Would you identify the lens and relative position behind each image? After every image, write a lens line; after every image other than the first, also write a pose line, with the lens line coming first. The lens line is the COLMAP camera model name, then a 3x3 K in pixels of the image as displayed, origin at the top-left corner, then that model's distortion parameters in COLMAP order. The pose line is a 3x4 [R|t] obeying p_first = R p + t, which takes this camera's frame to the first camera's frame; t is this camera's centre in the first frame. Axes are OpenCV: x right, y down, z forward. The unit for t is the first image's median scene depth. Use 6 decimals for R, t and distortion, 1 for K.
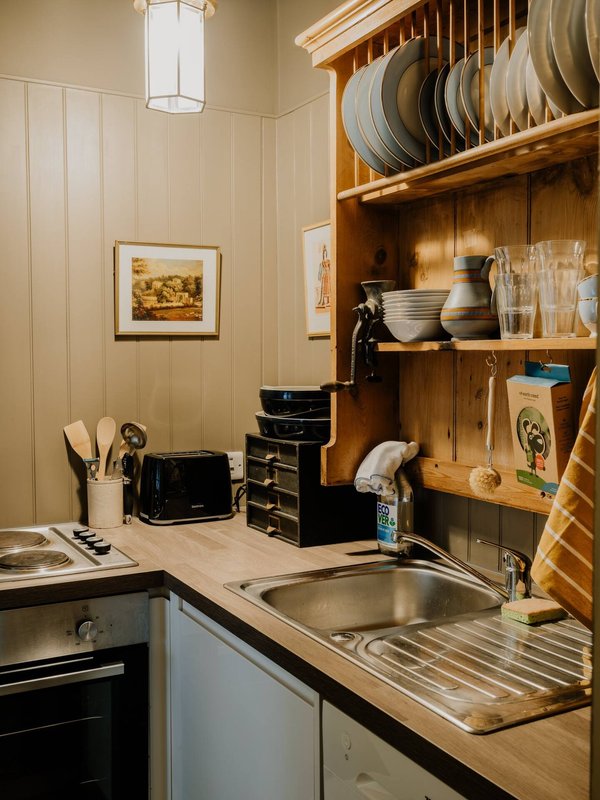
lens RADIAL K [[904.7, 0, 298.6], [0, 904.7, 401.3], [0, 0, 1]] dist [-0.057789, 0.000000]
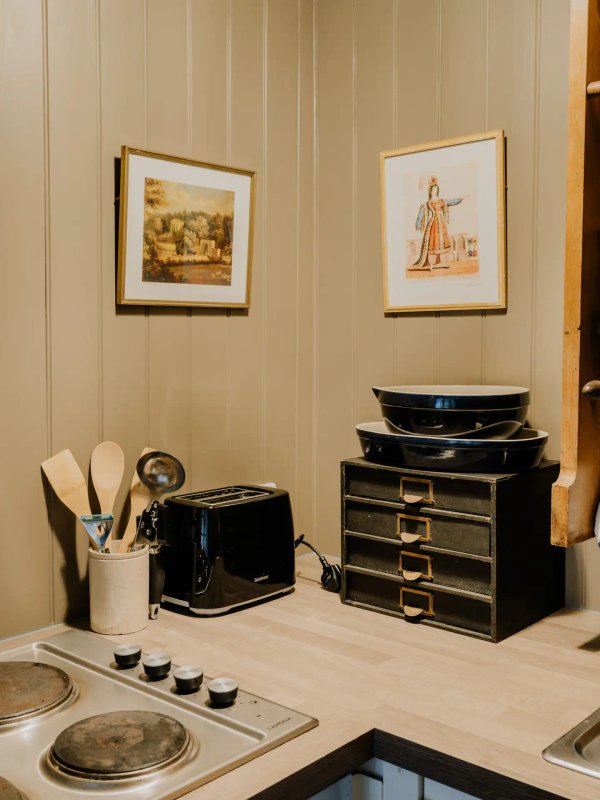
lens RADIAL K [[904.7, 0, 312.5], [0, 904.7, 384.4], [0, 0, 1]] dist [-0.057789, 0.000000]
pose [[0.934381, -0.014650, 0.355975, -0.298959], [0.013796, 0.999893, 0.004939, -0.021851], [-0.356009, 0.000296, 0.934482, 0.396393]]
